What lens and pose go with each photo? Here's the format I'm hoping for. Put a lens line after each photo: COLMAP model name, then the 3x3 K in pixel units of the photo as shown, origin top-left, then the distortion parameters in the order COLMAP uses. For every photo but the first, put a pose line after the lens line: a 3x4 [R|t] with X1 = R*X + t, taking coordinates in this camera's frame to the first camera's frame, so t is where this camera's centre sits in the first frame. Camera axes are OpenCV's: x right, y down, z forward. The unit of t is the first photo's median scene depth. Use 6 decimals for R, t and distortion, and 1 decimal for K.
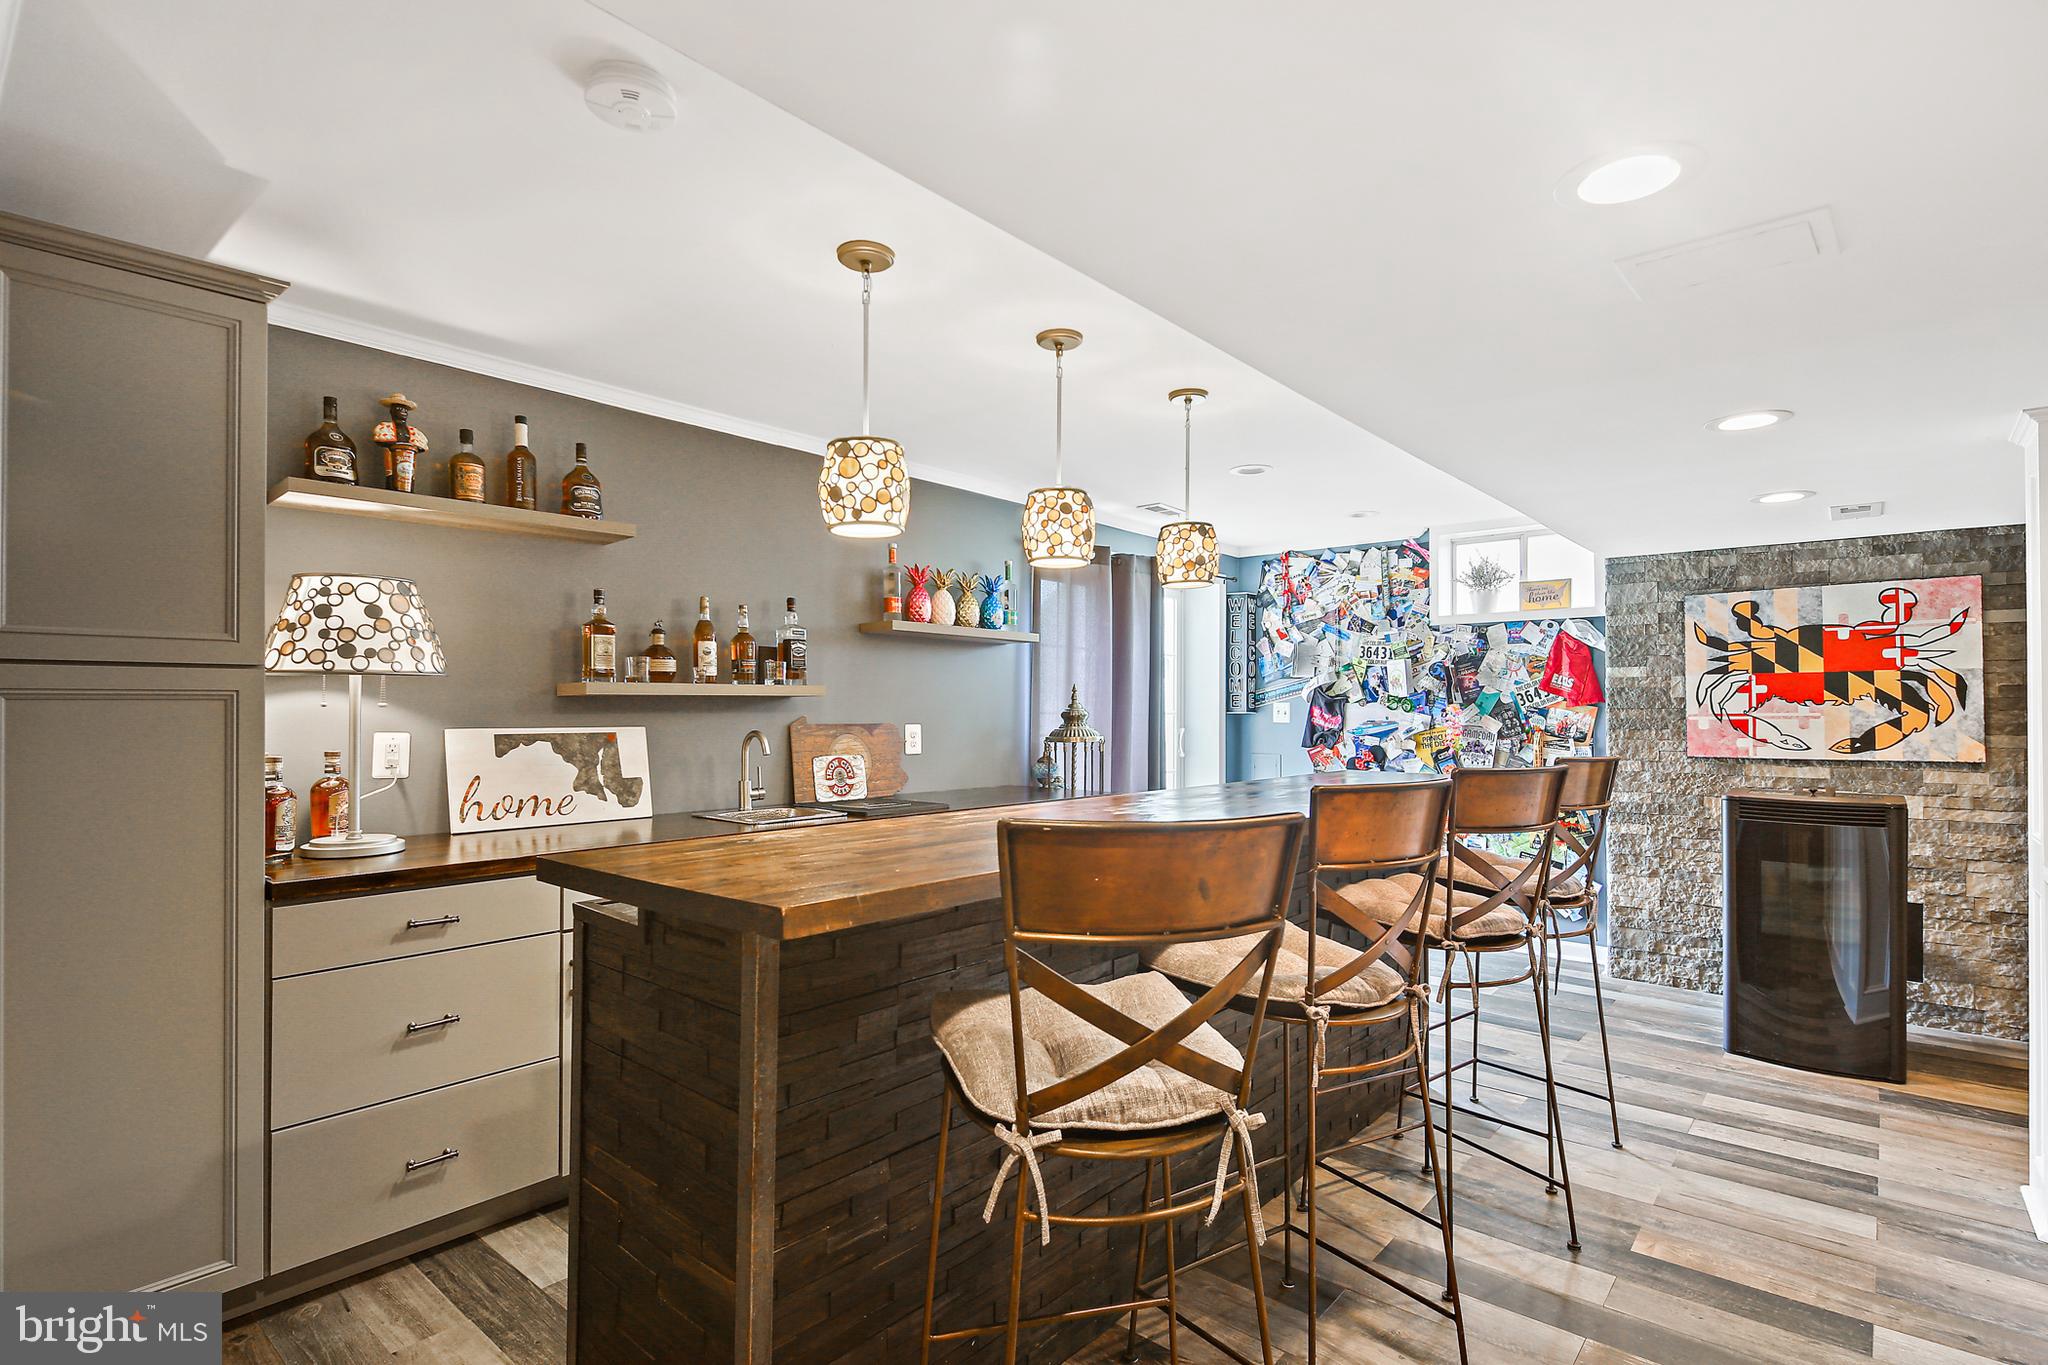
lens RADIAL K [[1018.6, 0, 1025.5], [0, 1018.6, 695.7], [0, 0, 1]] dist [0.002193, -0.002061]
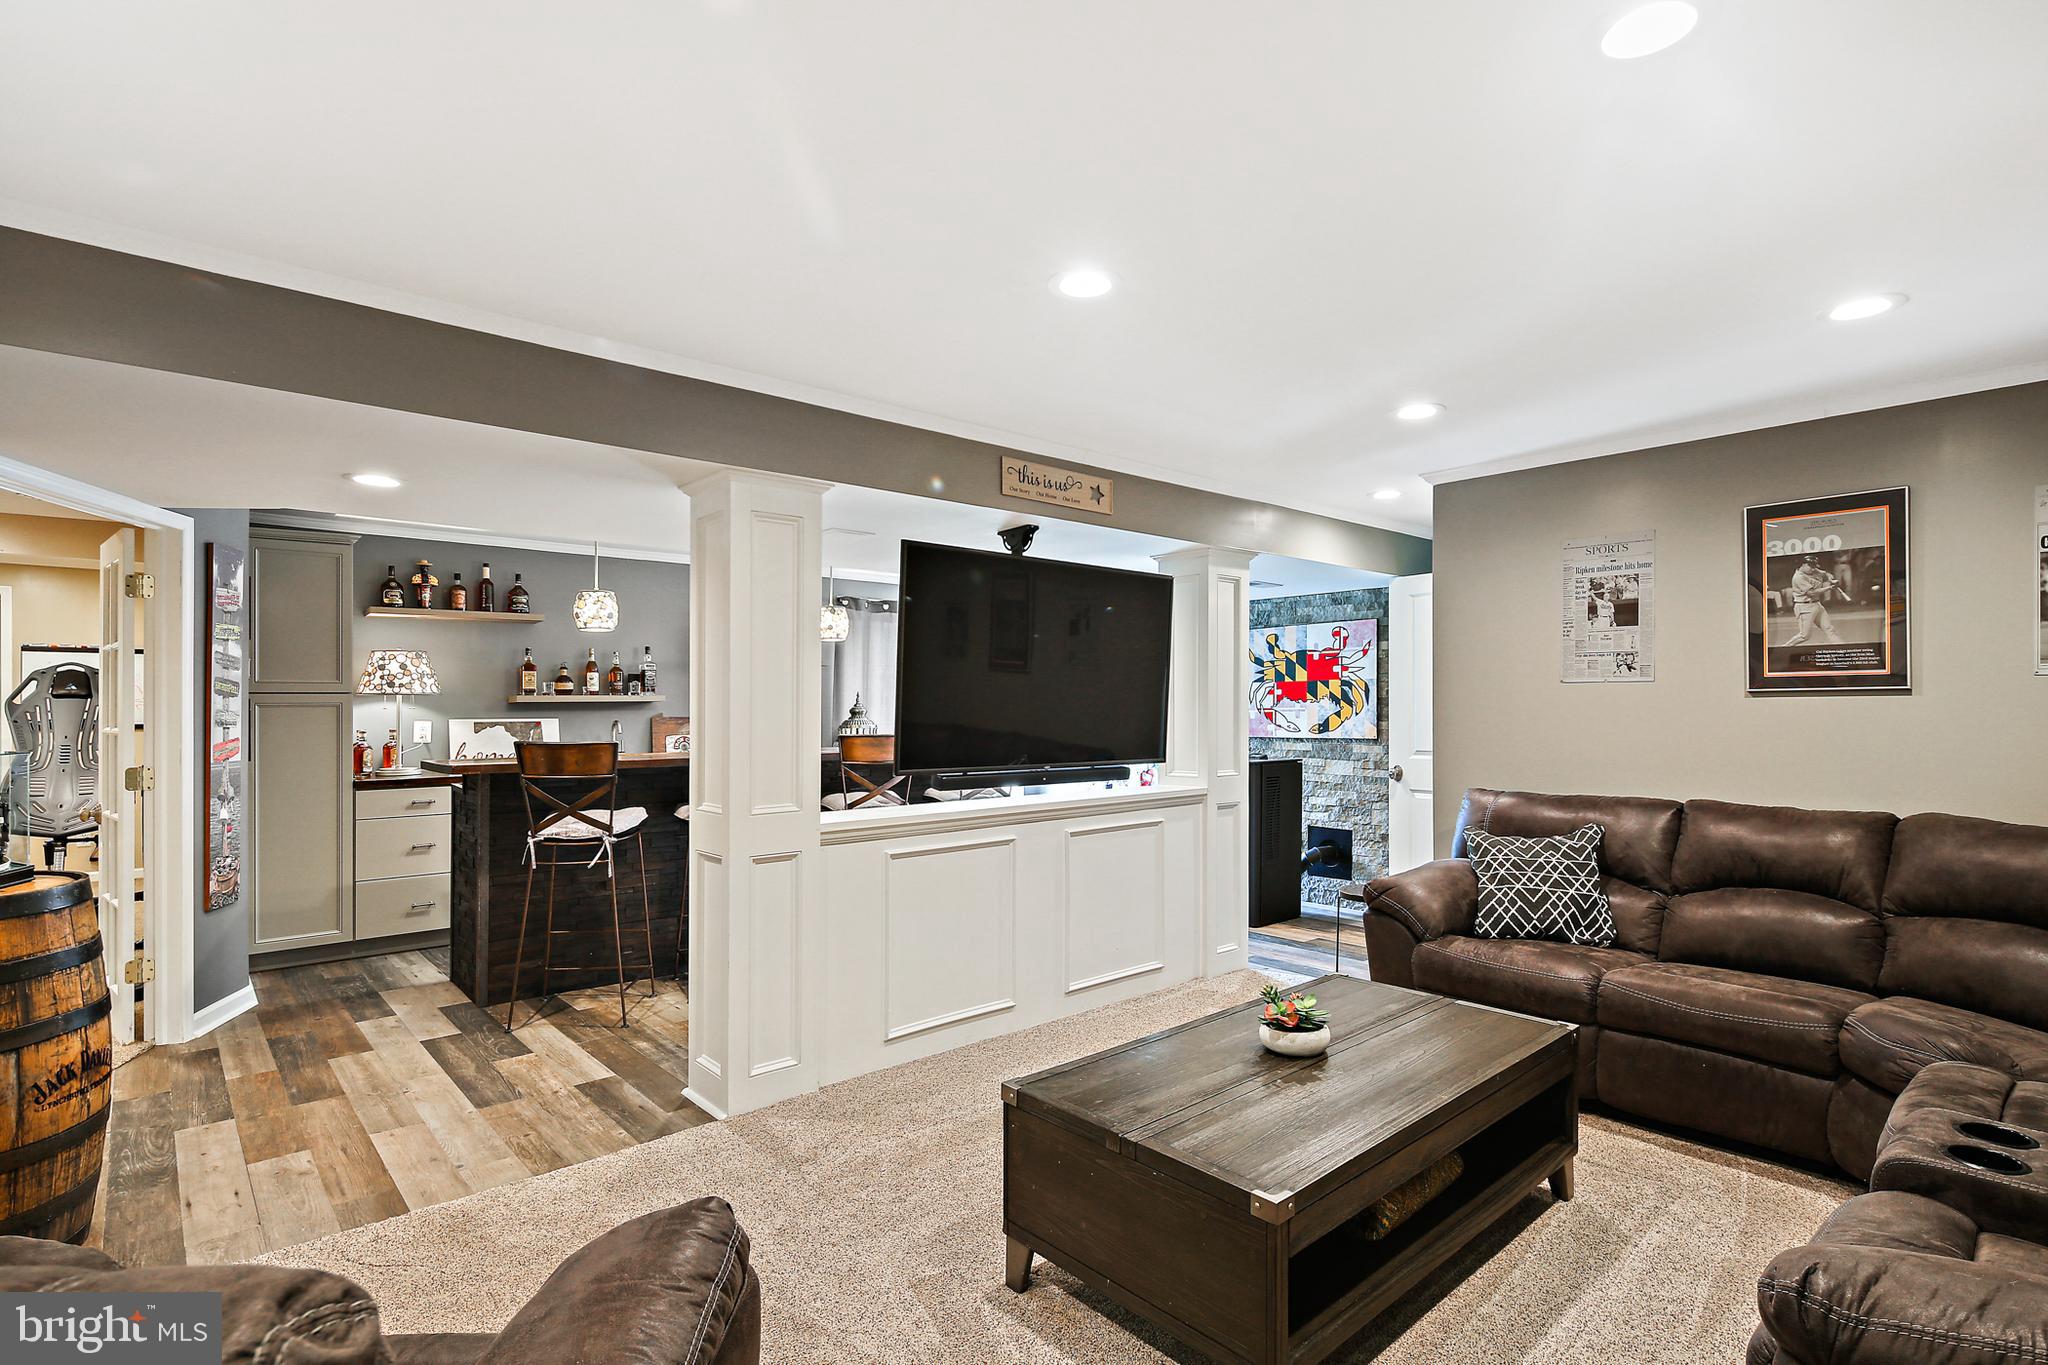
lens RADIAL K [[1018.6, 0, 1027.1], [0, 1018.6, 689.2], [0, 0, 1]] dist [0.002193, -0.002061]
pose [[0.989981, -0.007685, -0.140992, 0.677244], [0.007281, 0.999968, -0.003382, -0.009863], [0.141013, 0.002322, 0.990005, -0.673478]]
